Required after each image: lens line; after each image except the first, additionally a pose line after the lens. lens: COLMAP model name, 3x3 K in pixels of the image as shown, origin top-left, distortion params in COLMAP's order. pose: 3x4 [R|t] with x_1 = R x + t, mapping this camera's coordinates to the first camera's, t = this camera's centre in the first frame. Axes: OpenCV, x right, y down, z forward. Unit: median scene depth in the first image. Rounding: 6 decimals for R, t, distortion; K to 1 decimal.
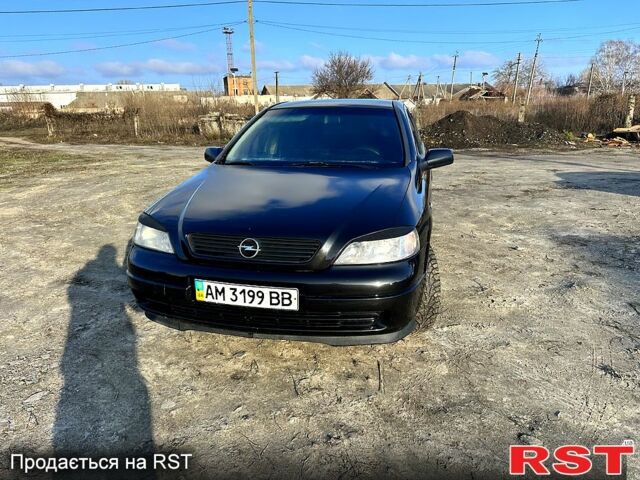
lens RADIAL K [[426.1, 0, 321.0], [0, 426.1, 225.0], [0, 0, 1]] dist [0.054269, -0.066827]
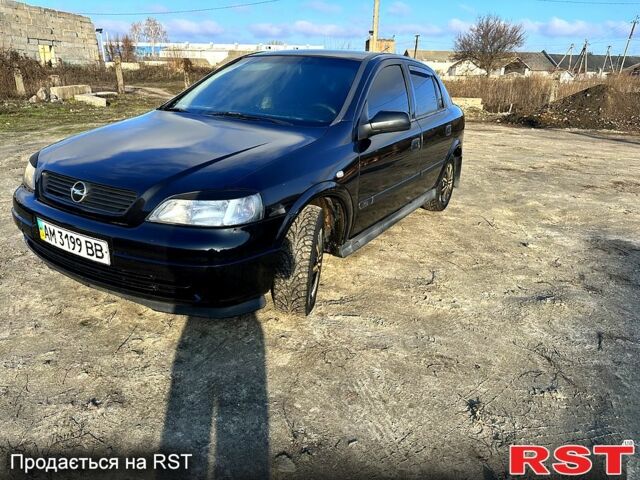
lens RADIAL K [[426.1, 0, 321.0], [0, 426.1, 225.0], [0, 0, 1]] dist [0.054269, -0.066827]
pose [[0.957753, 0.137107, -0.252807, 0.591881], [-0.118037, 0.988996, 0.089190, -0.021808], [0.262253, -0.055581, 0.963397, 0.222532]]
